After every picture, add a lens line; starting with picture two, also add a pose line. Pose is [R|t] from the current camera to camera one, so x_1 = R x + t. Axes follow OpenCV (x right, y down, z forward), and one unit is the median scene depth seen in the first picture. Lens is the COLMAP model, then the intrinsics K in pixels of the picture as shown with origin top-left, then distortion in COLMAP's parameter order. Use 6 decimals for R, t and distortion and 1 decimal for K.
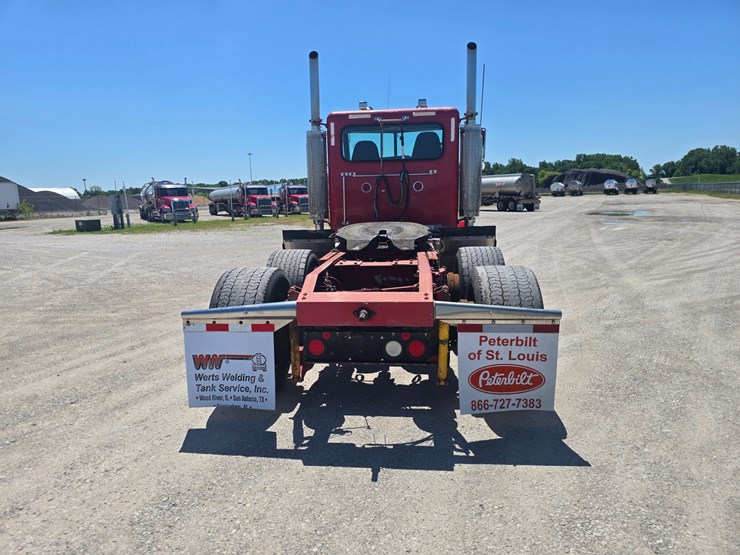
lens RADIAL K [[494.0, 0, 361.8], [0, 494.0, 284.4], [0, 0, 1]] dist [0.066576, -0.065834]
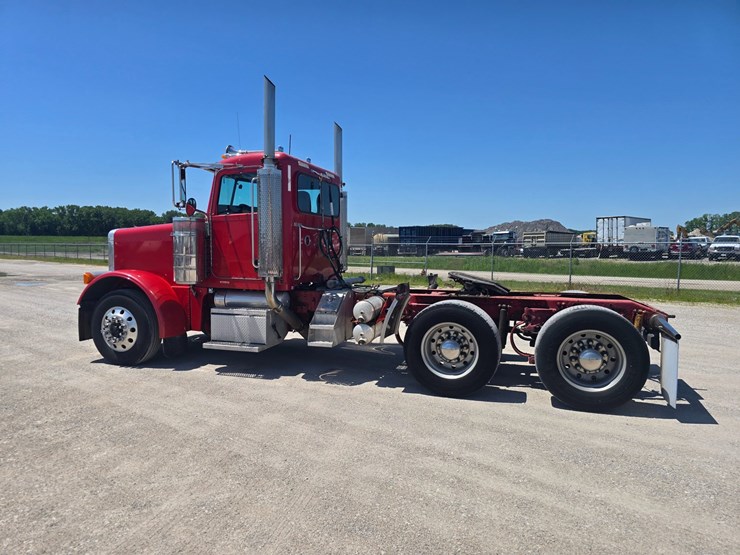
lens RADIAL K [[495.3, 0, 363.6], [0, 495.3, 289.8], [0, 0, 1]] dist [0.066597, -0.065256]
pose [[0.219670, -0.055468, 0.973996, -1.684490], [0.162369, 0.986536, 0.019562, -0.205279], [-0.961967, 0.153850, 0.225719, 1.356129]]
